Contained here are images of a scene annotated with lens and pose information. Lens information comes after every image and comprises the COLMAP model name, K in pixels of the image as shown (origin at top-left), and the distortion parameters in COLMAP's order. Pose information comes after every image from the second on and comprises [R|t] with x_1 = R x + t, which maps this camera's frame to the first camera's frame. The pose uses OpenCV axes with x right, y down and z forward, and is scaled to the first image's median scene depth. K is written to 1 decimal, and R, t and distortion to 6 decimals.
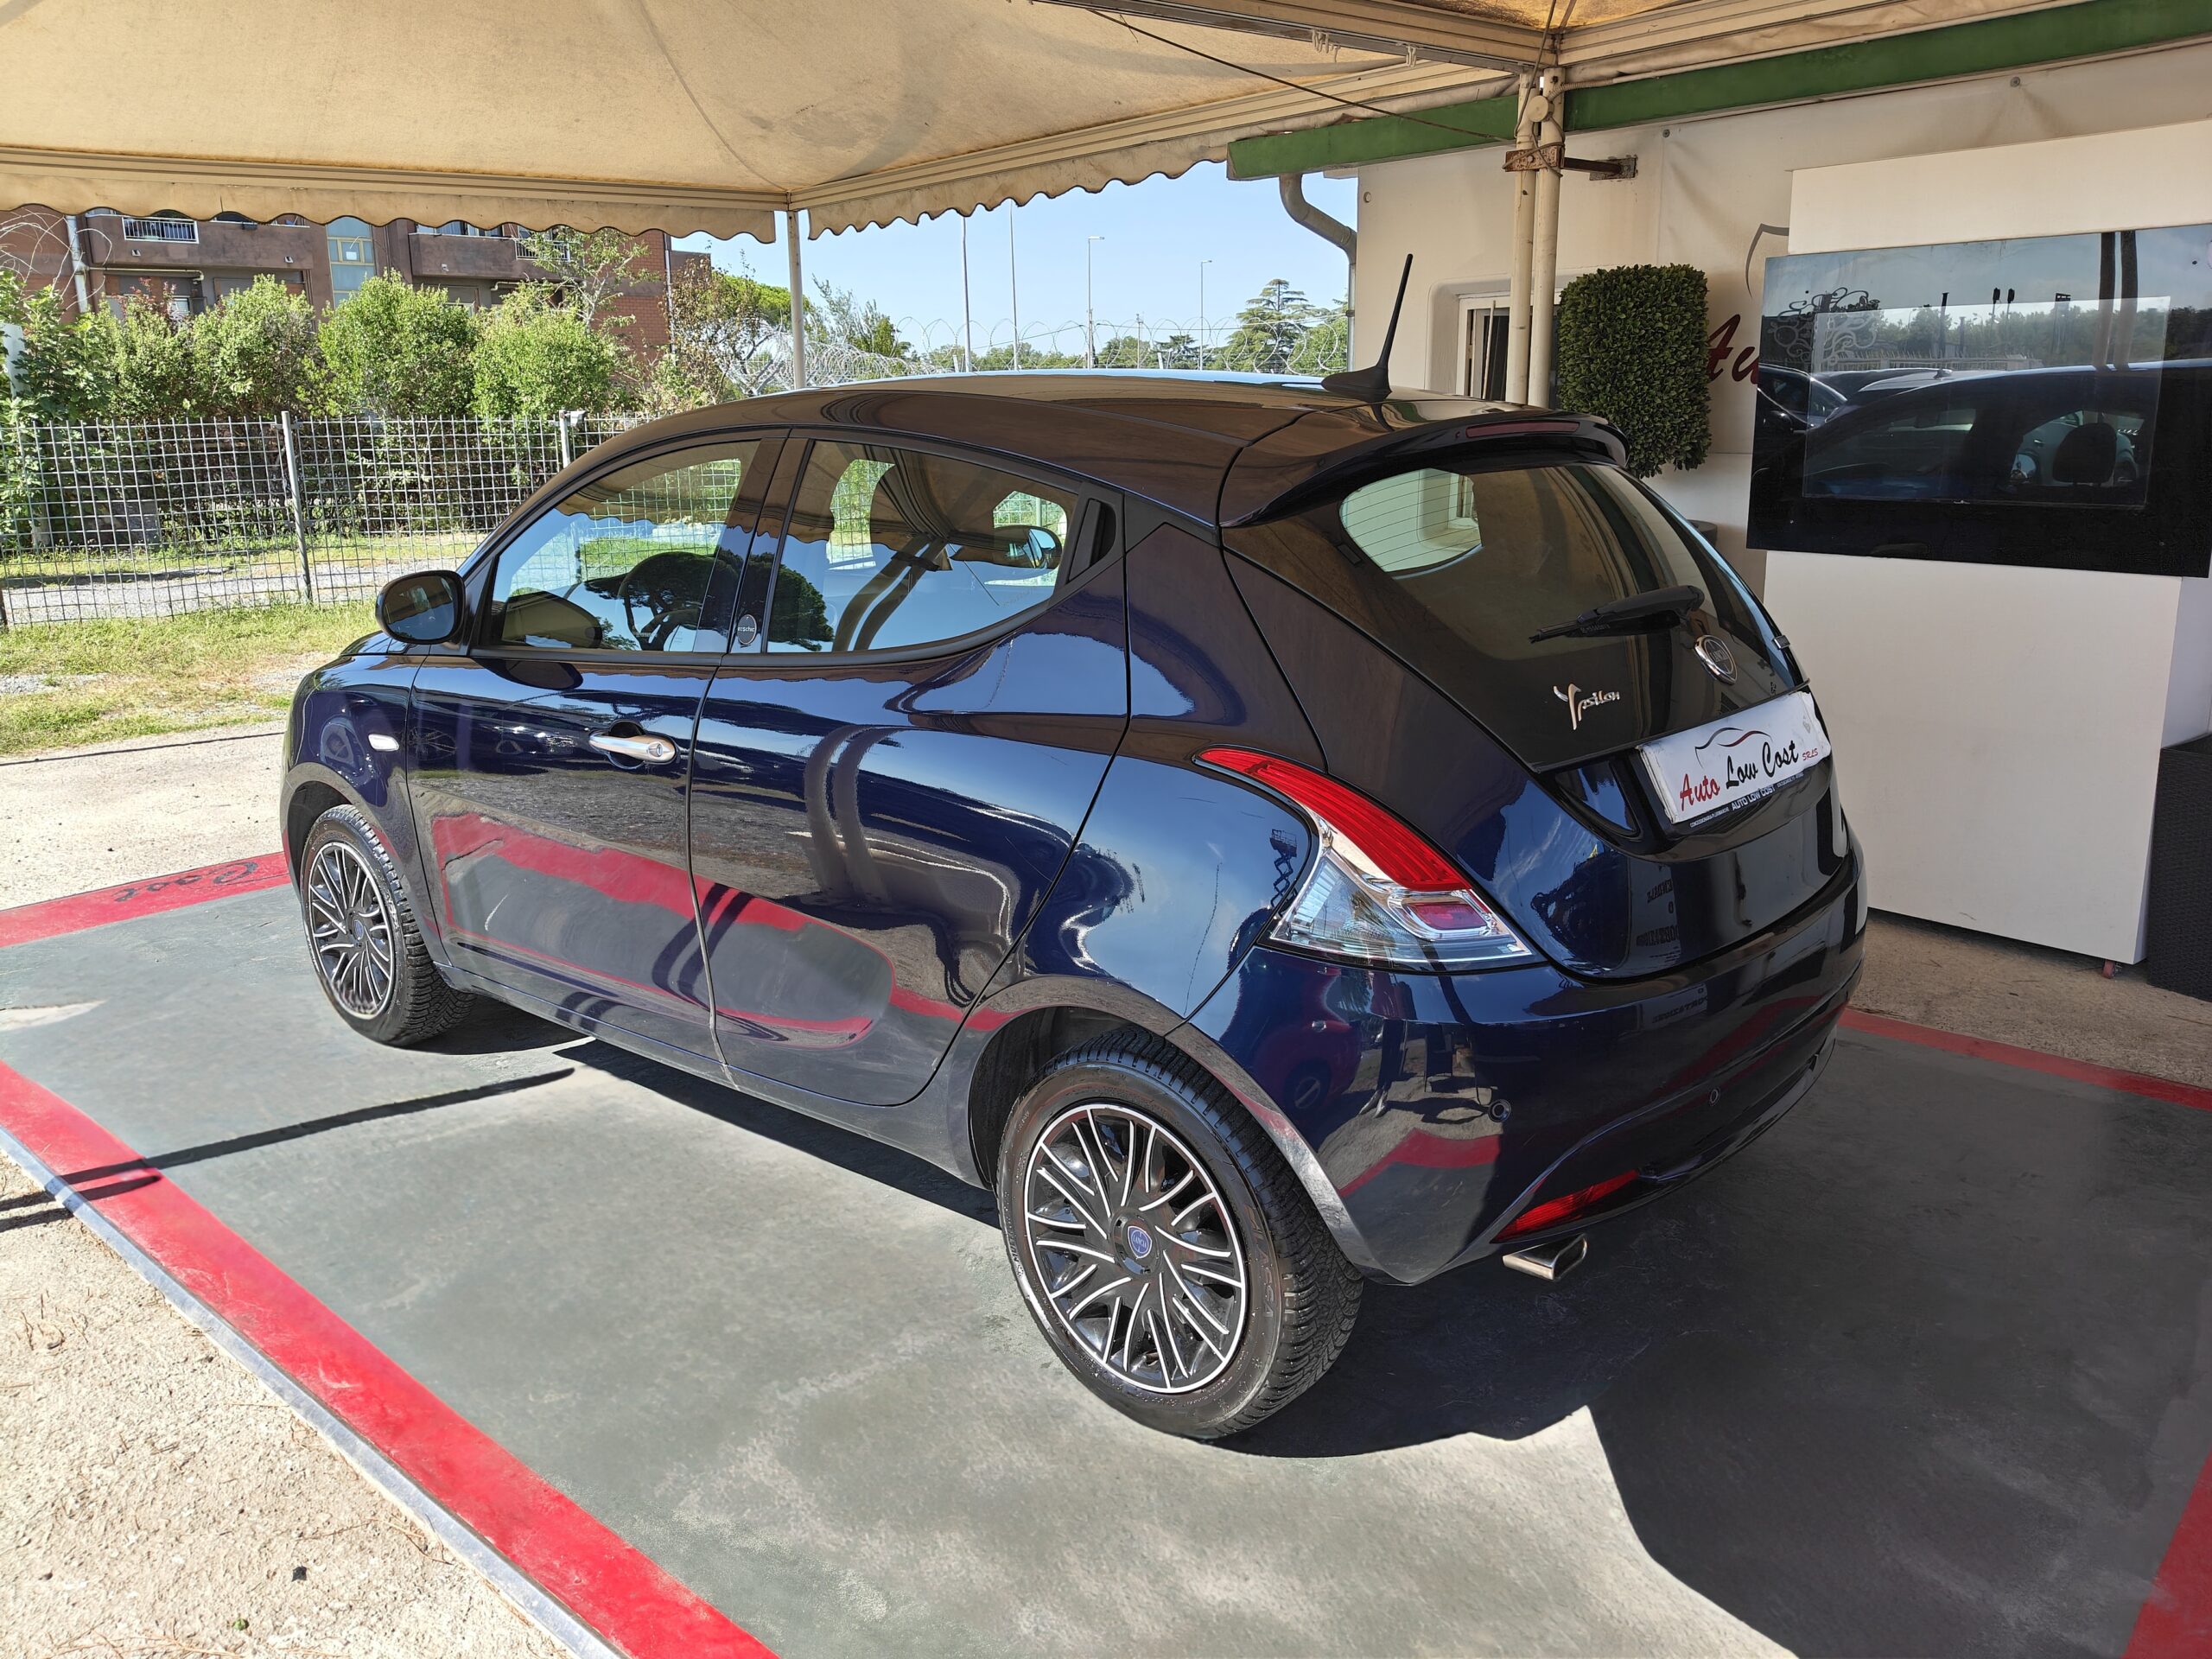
lens RADIAL K [[1696.7, 0, 1096.0], [0, 1696.7, 820.5], [0, 0, 1]] dist [-0.008787, -0.002189]
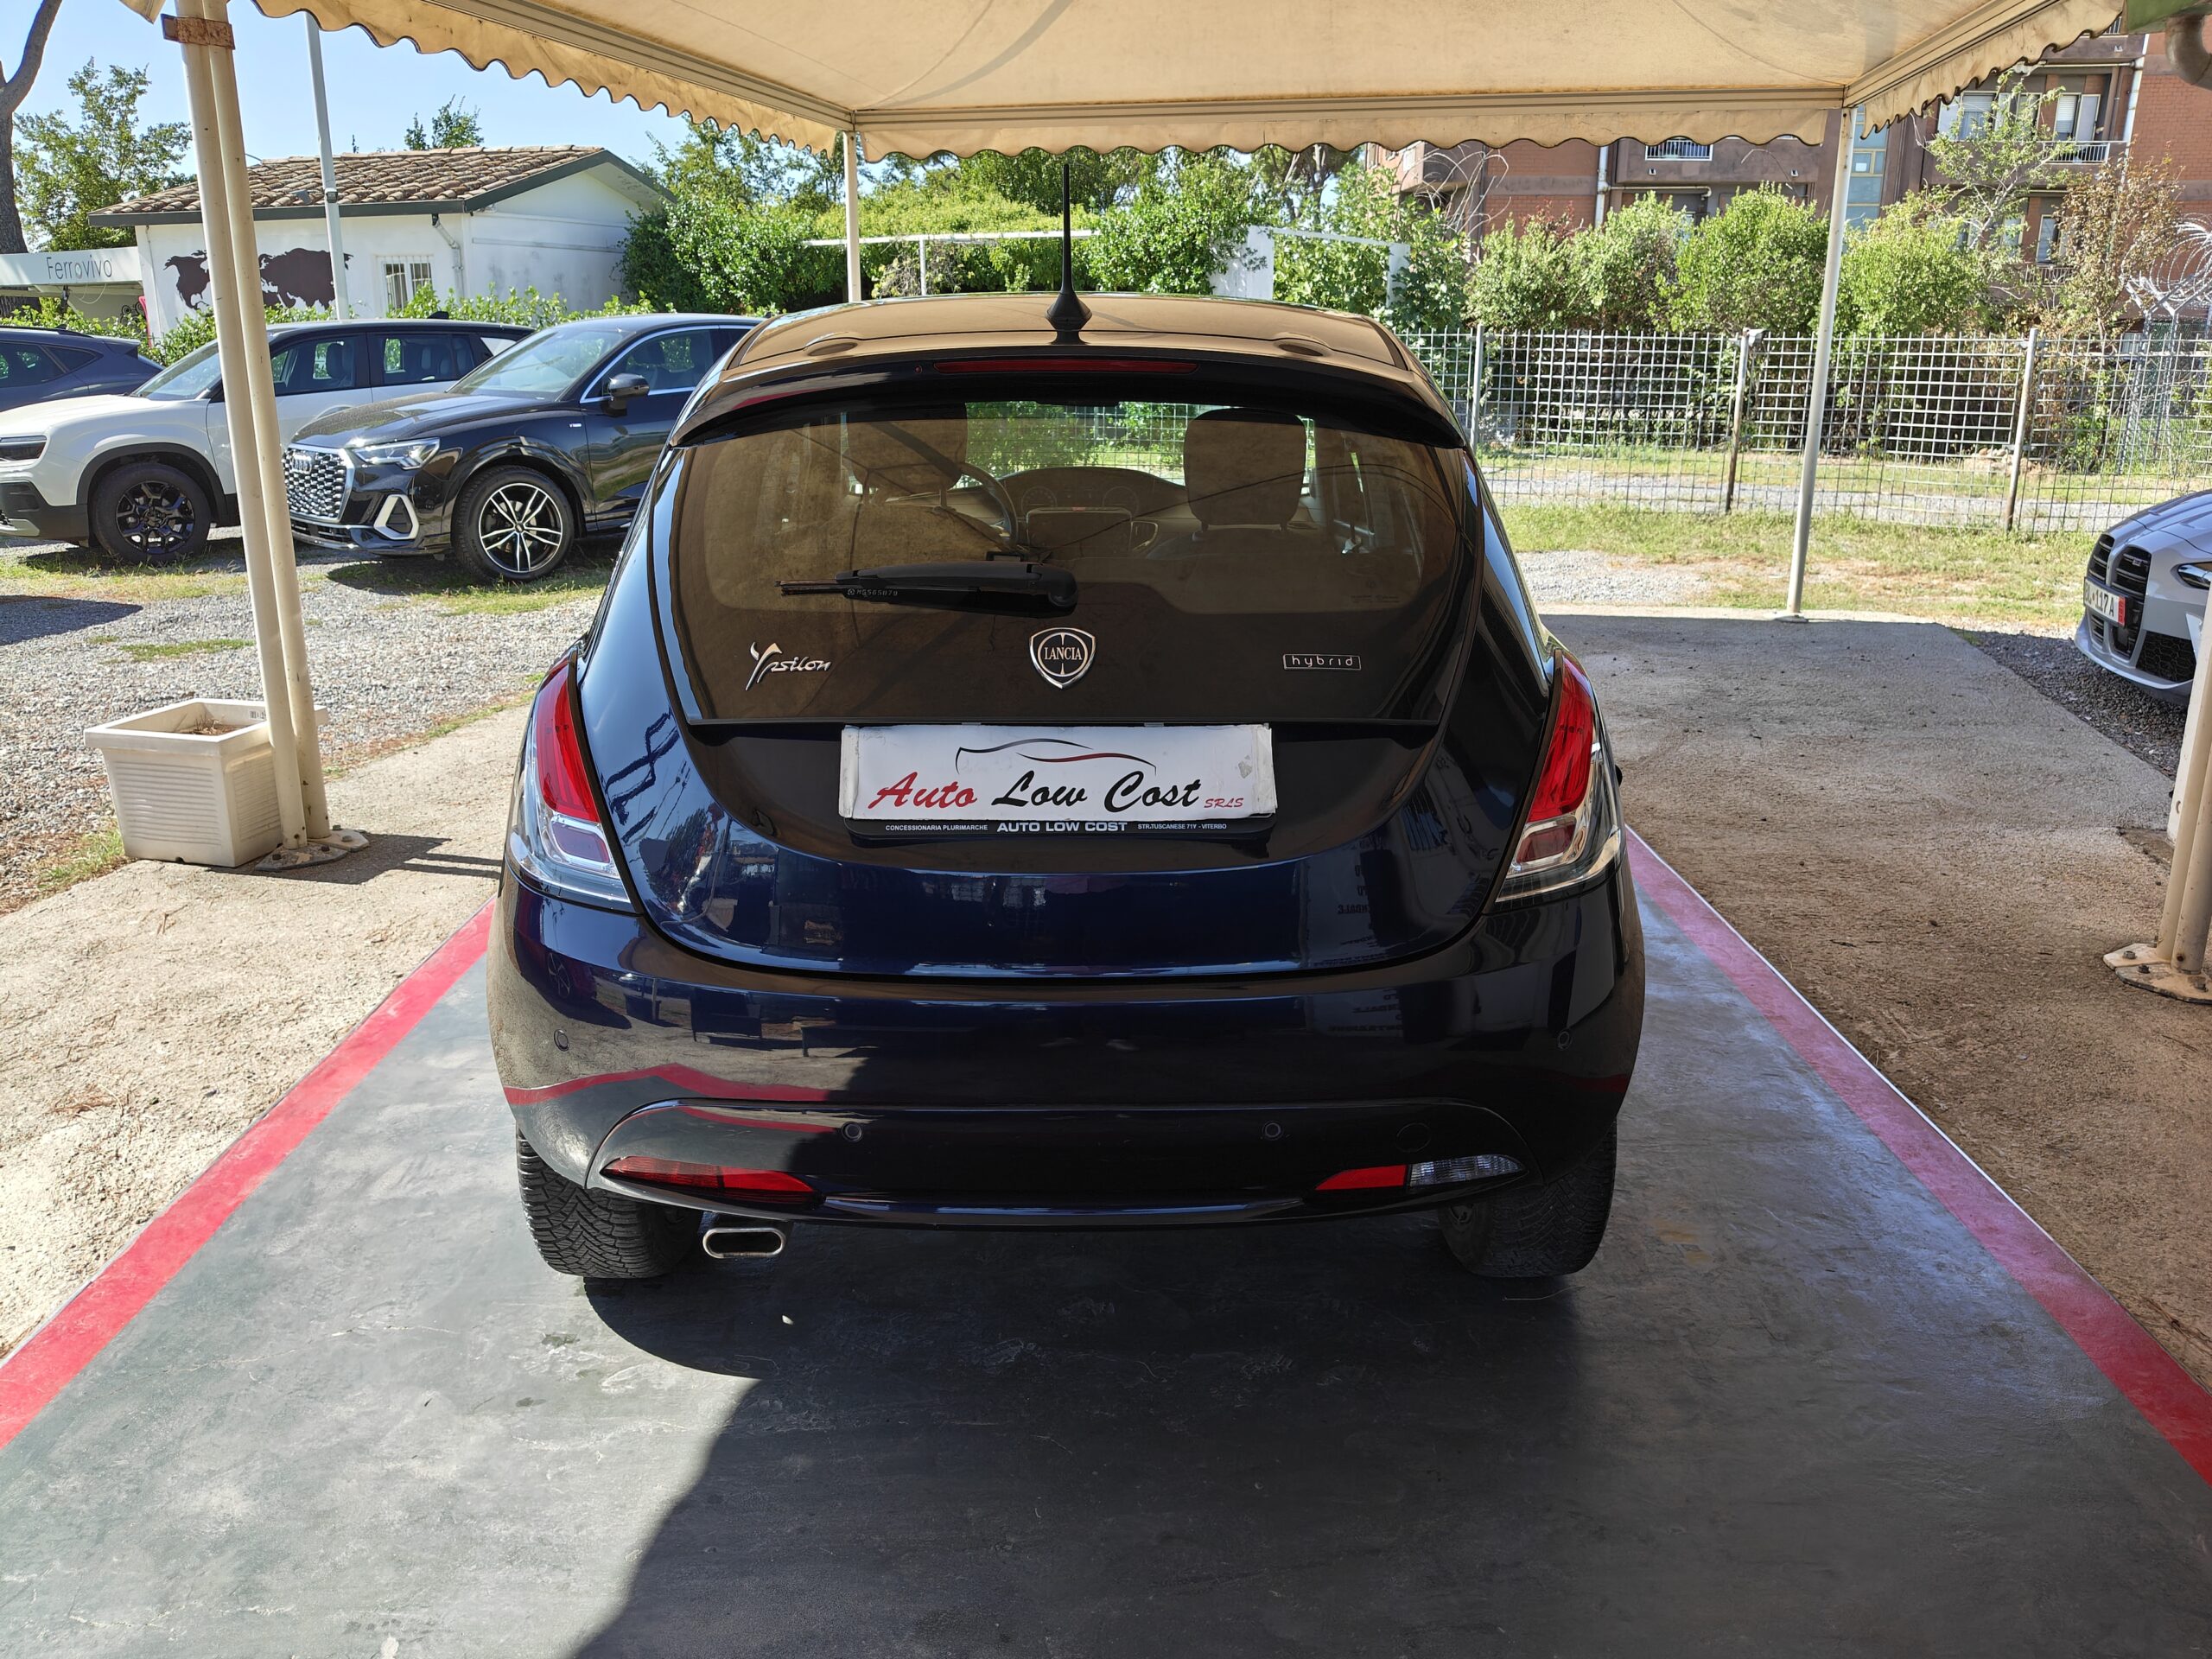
lens RADIAL K [[1696.7, 0, 1096.0], [0, 1696.7, 820.5], [0, 0, 1]] dist [-0.008787, -0.002189]
pose [[0.677784, 0.223591, -0.700439, 0.108474], [-0.190432, 0.973517, 0.126489, -0.013825], [0.710172, 0.047654, 0.702414, 0.048437]]
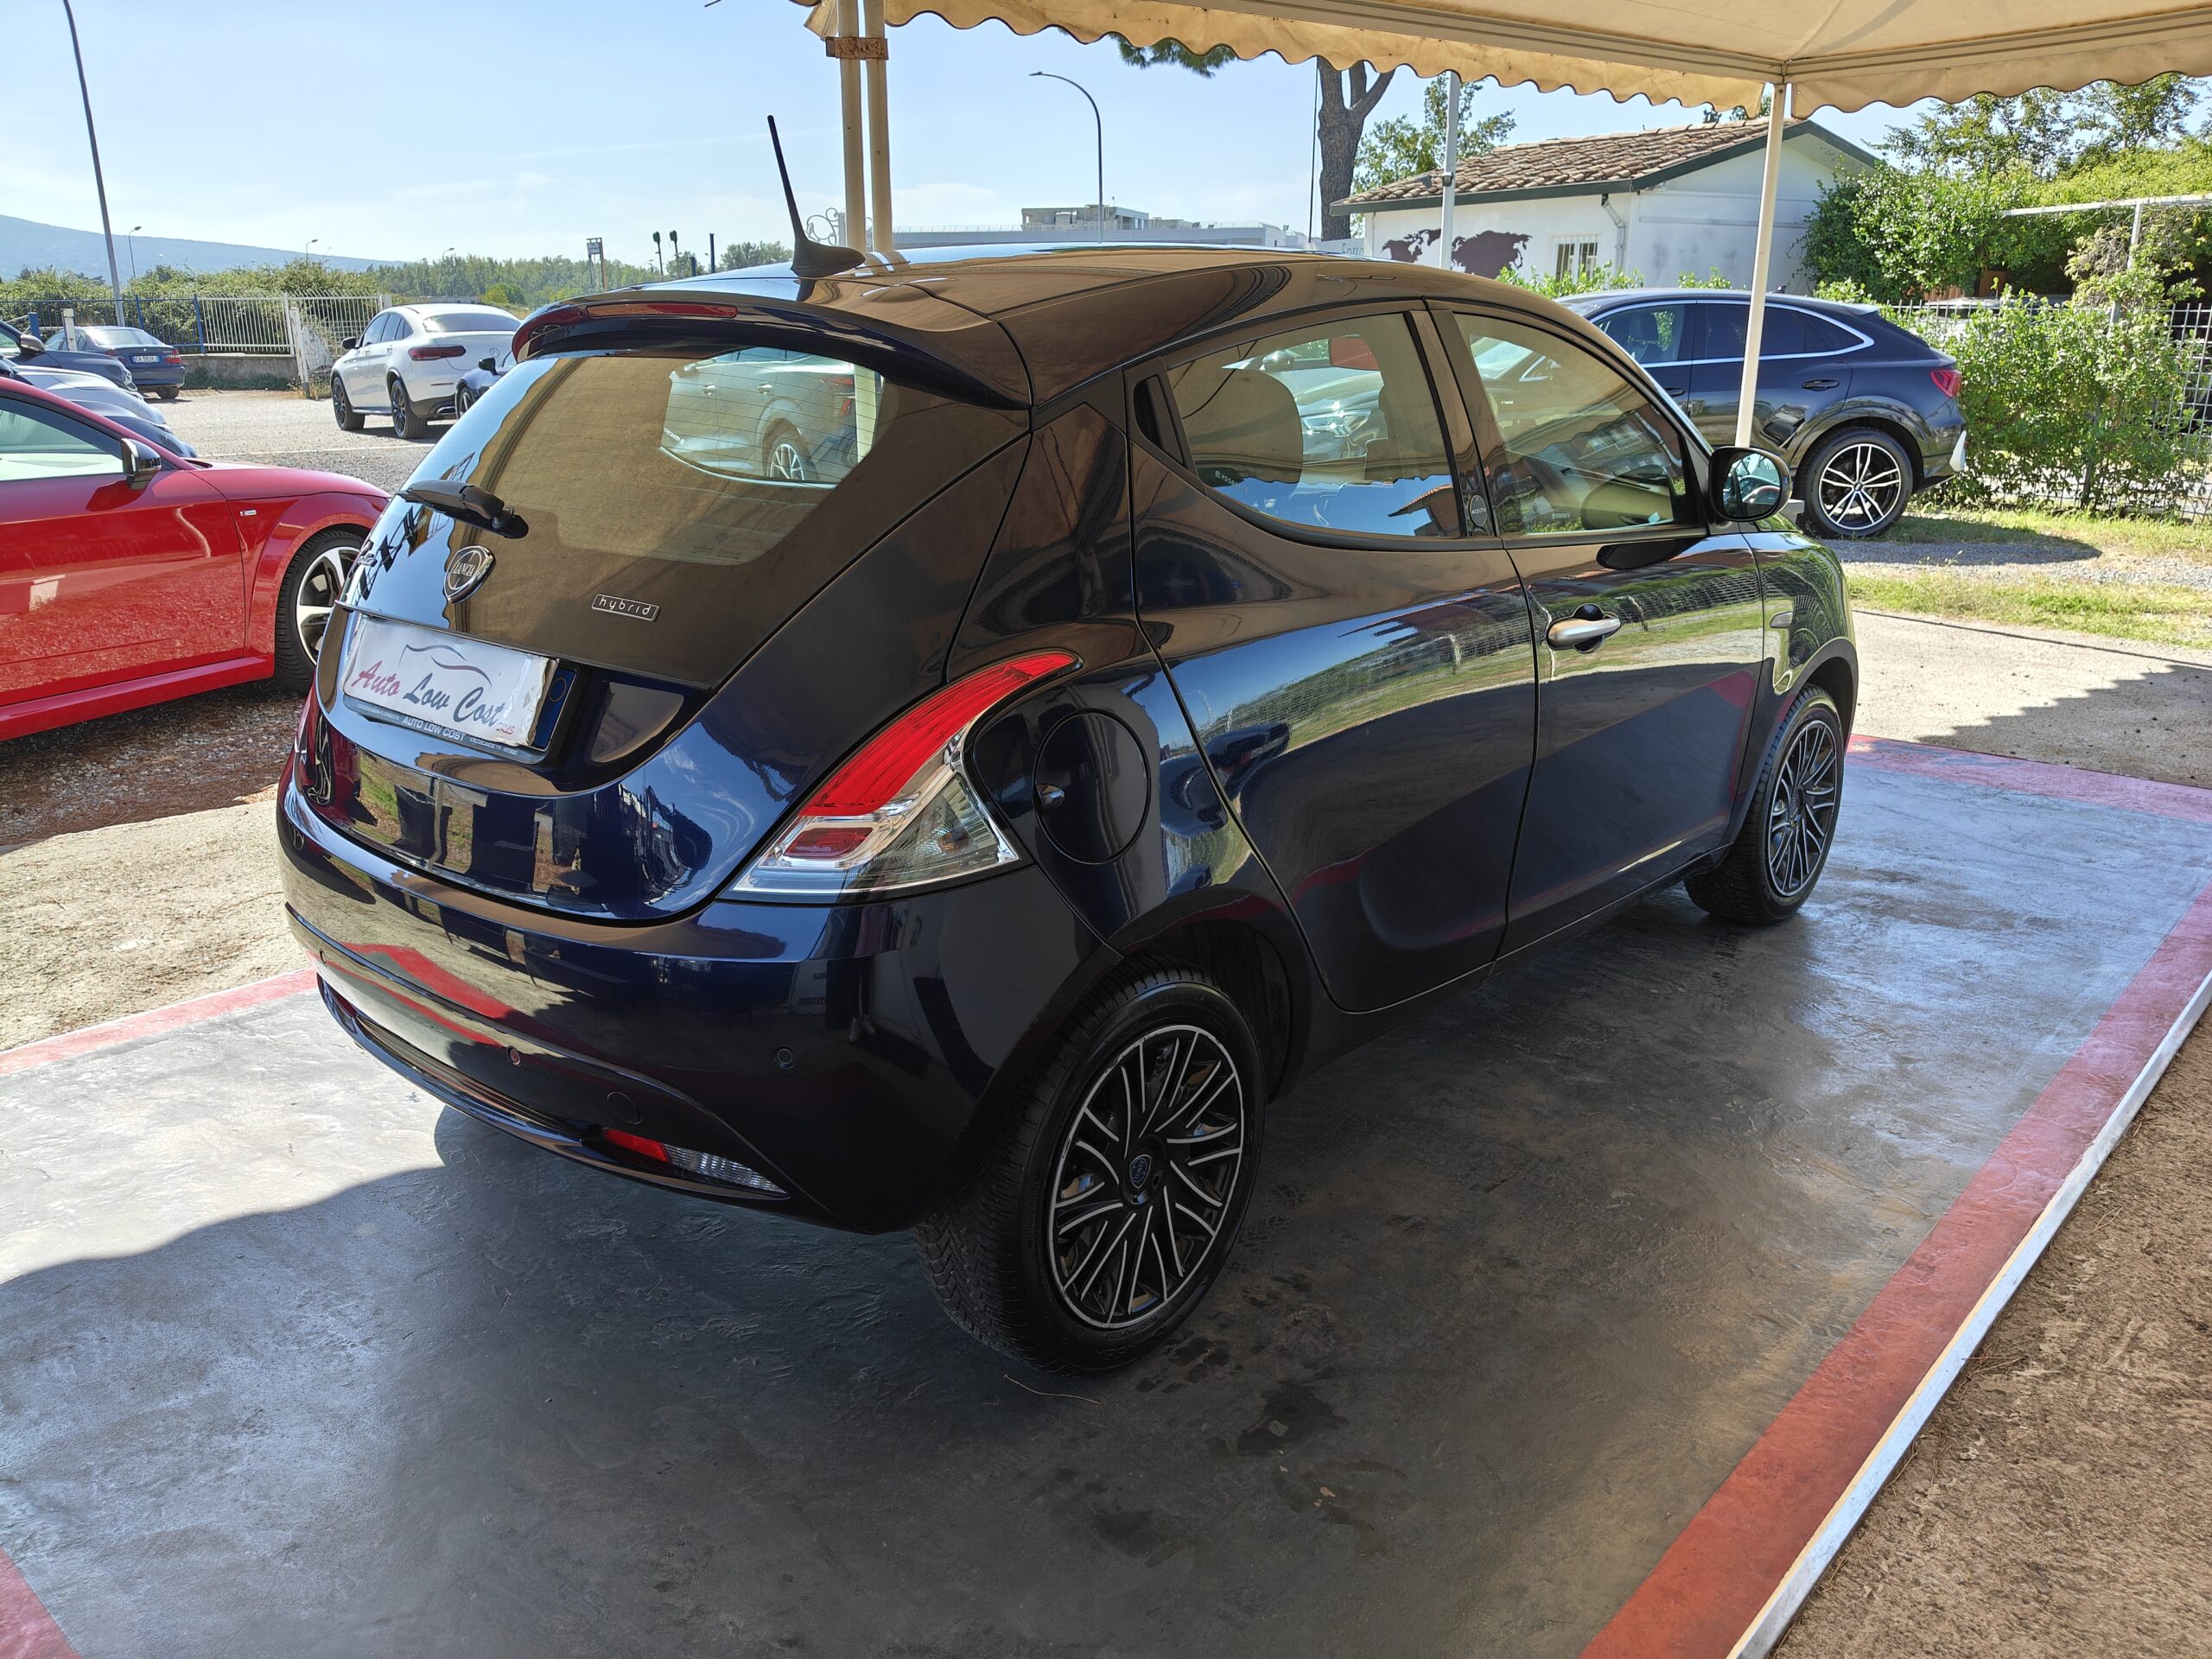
lens RADIAL K [[1696.7, 0, 1096.0], [0, 1696.7, 820.5], [0, 0, 1]] dist [-0.008787, -0.002189]
pose [[0.031352, 0.307920, -0.950896, 0.141612], [-0.245568, 0.924576, 0.291300, -0.035367], [0.968872, 0.224377, 0.104603, 0.140209]]
